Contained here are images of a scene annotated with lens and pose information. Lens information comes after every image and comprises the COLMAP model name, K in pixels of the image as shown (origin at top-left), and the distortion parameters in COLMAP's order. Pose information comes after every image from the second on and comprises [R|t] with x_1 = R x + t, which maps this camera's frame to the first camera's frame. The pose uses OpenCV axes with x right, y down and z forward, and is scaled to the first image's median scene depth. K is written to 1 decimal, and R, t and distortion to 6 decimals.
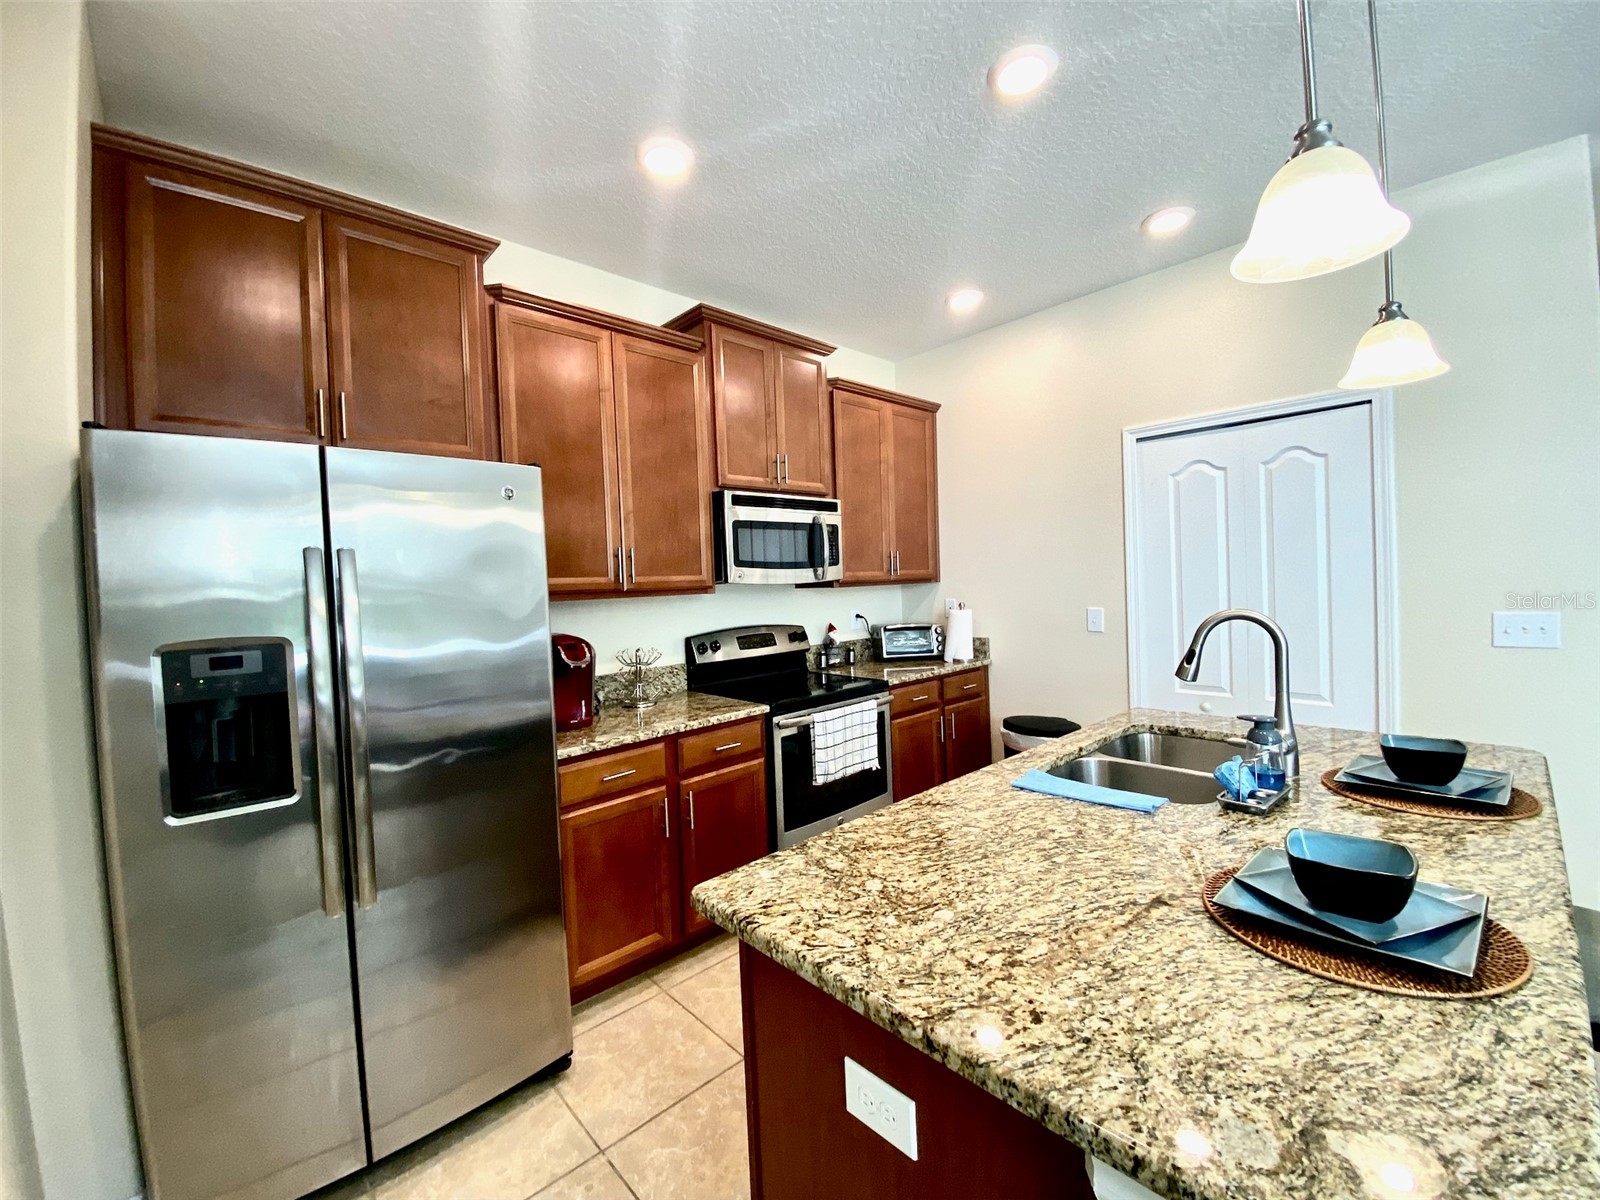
lens RADIAL K [[642.0, 0, 800.0], [0, 642.0, 600.0], [0, 0, 1]] dist [0.030928, -0.025751]
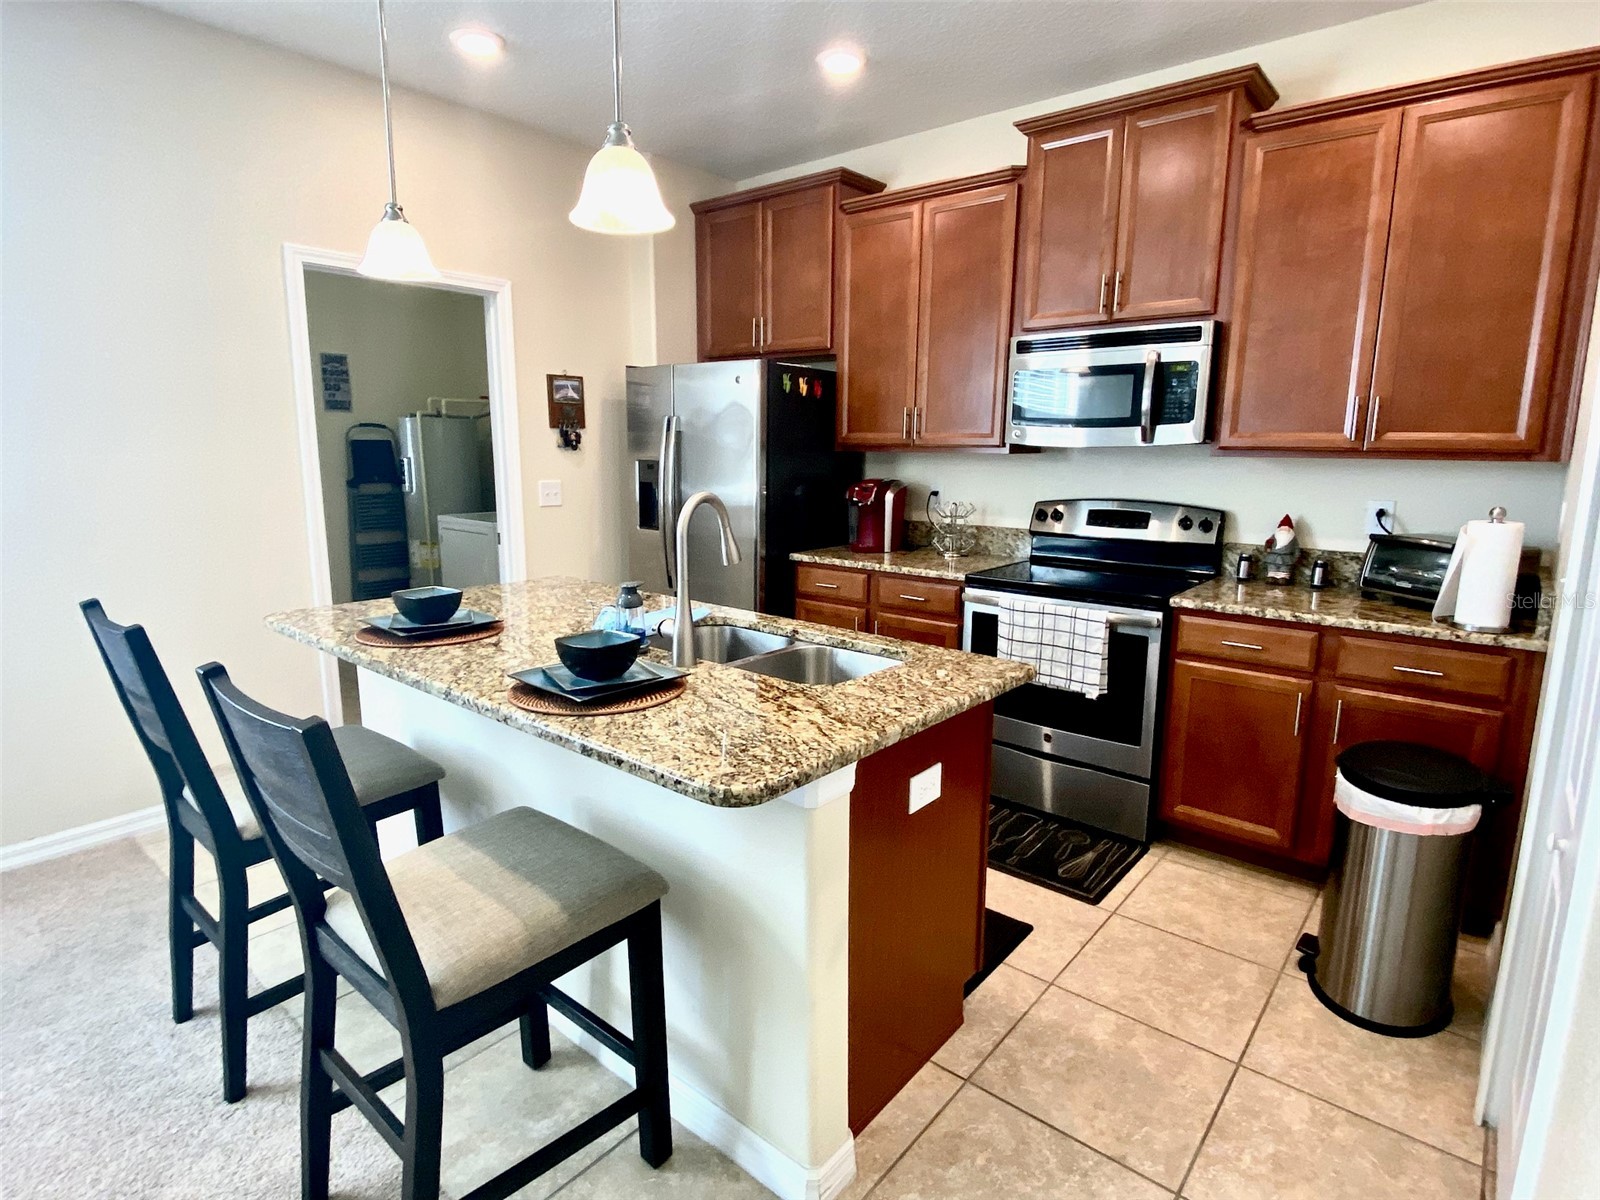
lens RADIAL K [[849.3, 0, 800.0], [0, 849.3, 600.0], [0, 0, 1]] dist [0.003967, 0.000442]
pose [[0.121369, 0.218557, -0.968247, 1.000635], [-0.040402, 0.975738, 0.215183, -0.052014], [0.991785, 0.013003, 0.127255, 0.517020]]
